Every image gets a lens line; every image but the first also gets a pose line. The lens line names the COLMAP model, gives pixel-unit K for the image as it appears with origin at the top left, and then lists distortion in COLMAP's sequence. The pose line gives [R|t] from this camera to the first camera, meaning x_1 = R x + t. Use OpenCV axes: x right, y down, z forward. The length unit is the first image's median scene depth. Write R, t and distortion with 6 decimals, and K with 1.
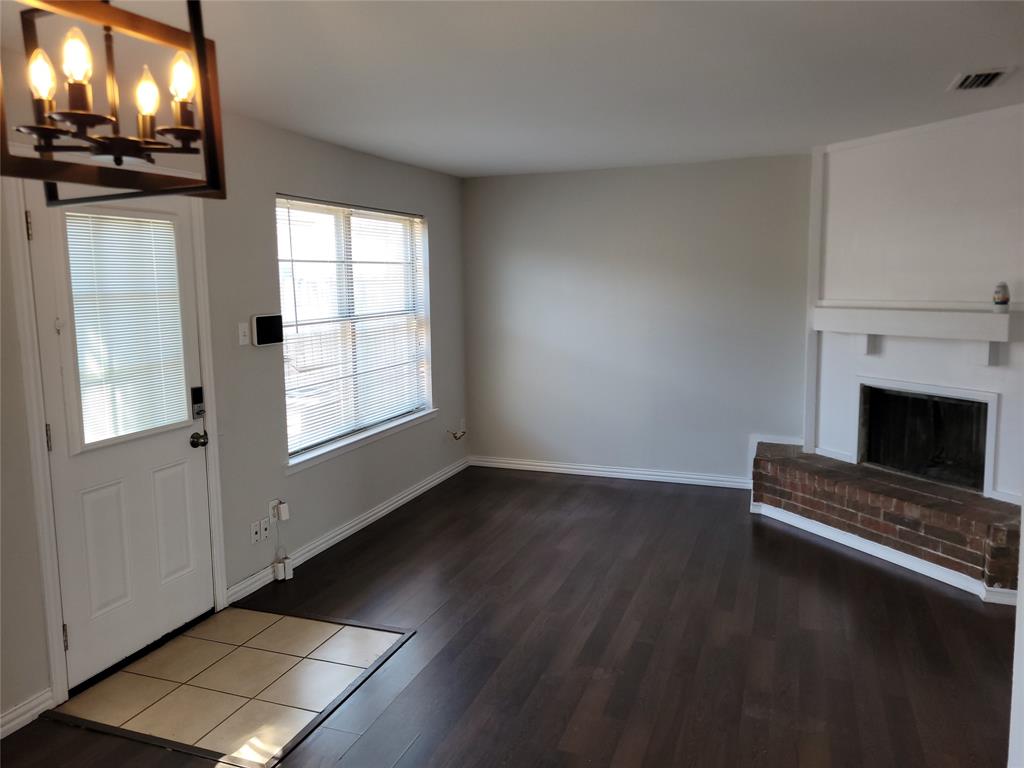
lens RADIAL K [[771.4, 0, 505.5], [0, 771.4, 368.2], [0, 0, 1]] dist [0.053700, -0.036333]
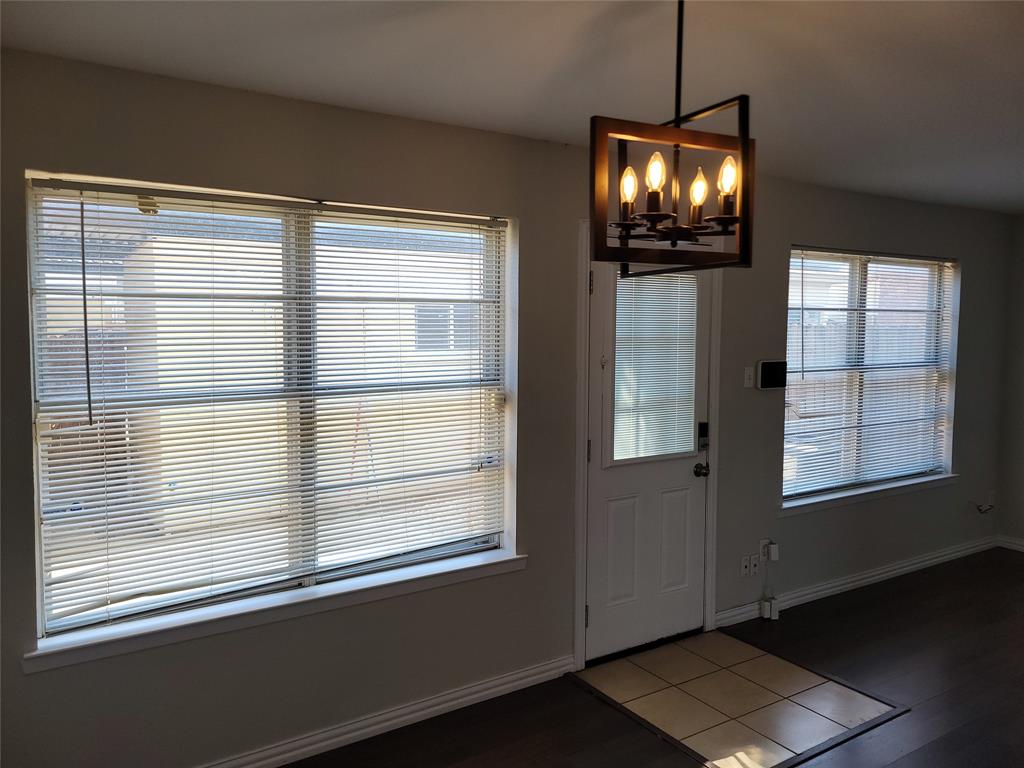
lens RADIAL K [[771.4, 0, 505.5], [0, 771.4, 368.2], [0, 0, 1]] dist [0.053700, -0.036333]
pose [[0.809591, 0.060492, -0.583869, 0.014221], [-0.091025, 0.995581, -0.023067, -0.001522], [0.579894, 0.071821, 0.811520, -0.064687]]
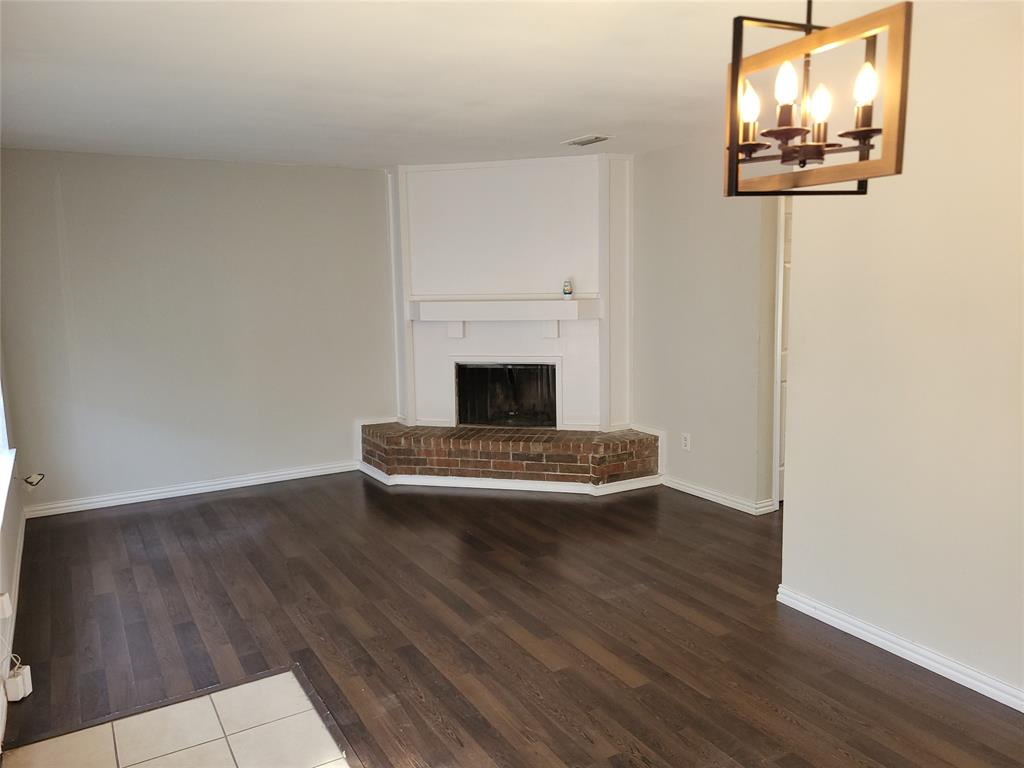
lens RADIAL K [[772.7, 0, 498.3], [0, 772.7, 372.7], [0, 0, 1]] dist [0.029723, -0.004830]
pose [[0.637027, -0.102068, 0.764054, -0.539273], [0.102821, 0.993589, 0.047004, -0.016984], [-0.763953, 0.048618, 0.643438, 0.180809]]
